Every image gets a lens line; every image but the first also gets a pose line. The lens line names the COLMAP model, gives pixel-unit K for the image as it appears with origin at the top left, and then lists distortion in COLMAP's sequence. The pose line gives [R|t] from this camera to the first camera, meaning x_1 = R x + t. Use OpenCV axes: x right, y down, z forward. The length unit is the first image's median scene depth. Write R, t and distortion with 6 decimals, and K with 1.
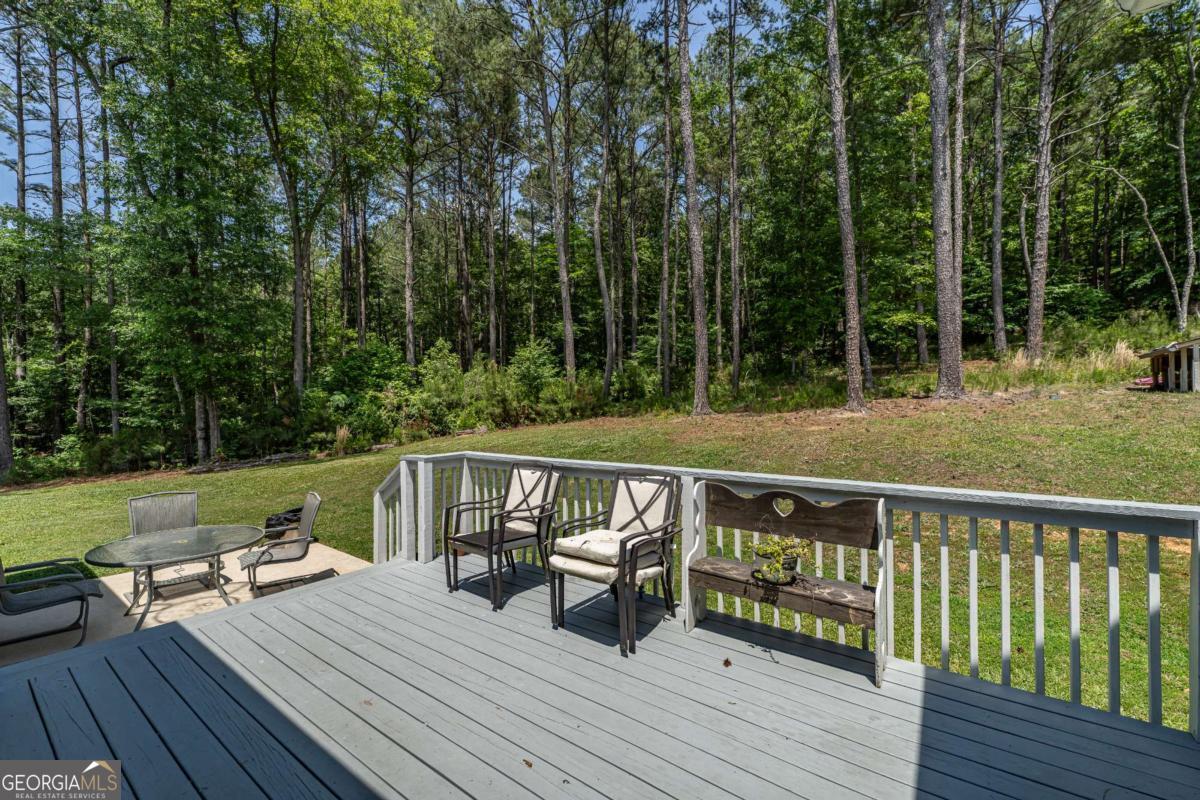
lens RADIAL K [[487.0, 0, 589.4], [0, 487.0, 406.6], [0, 0, 1]] dist [-0.007111, 0.002296]
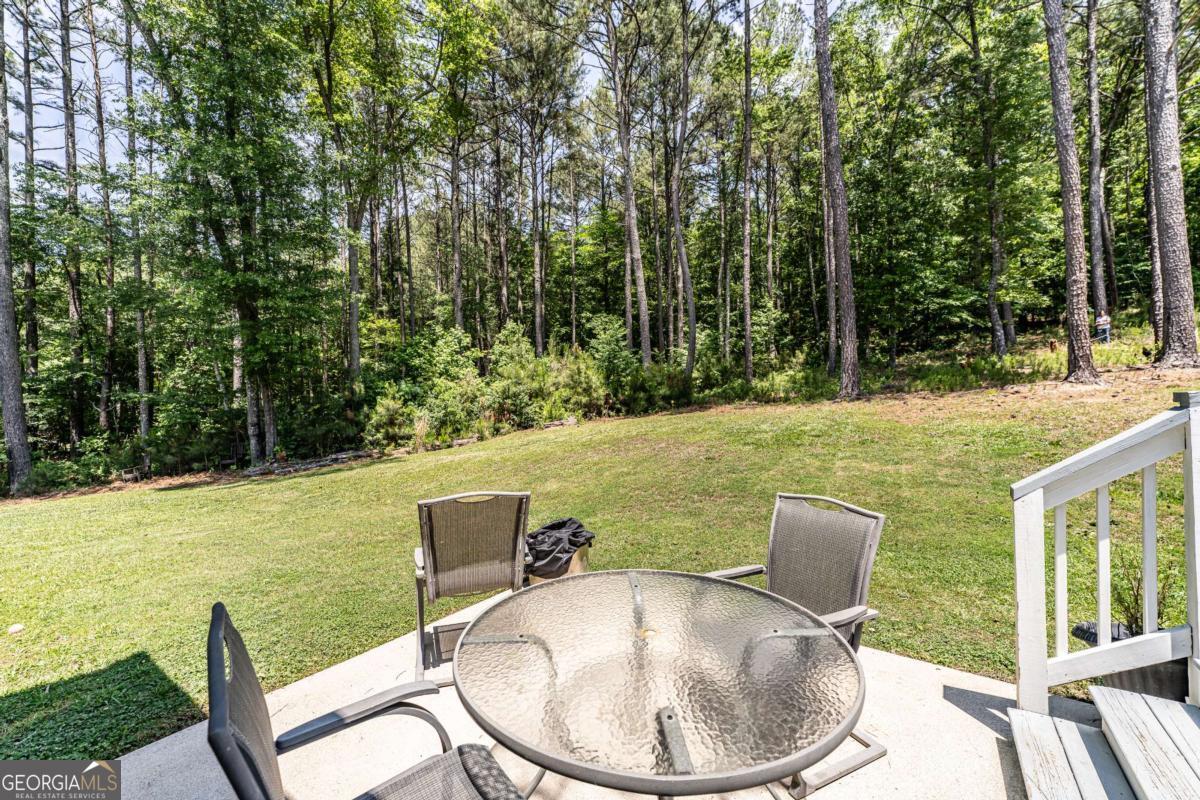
lens RADIAL K [[487.0, 0, 608.8], [0, 487.0, 405.4], [0, 0, 1]] dist [-0.007111, 0.002296]
pose [[0.999800, -0.017059, 0.010443, -0.227324], [0.017038, 0.999853, 0.002146, 0.026668], [-0.010478, -0.001968, 0.999943, 0.171563]]
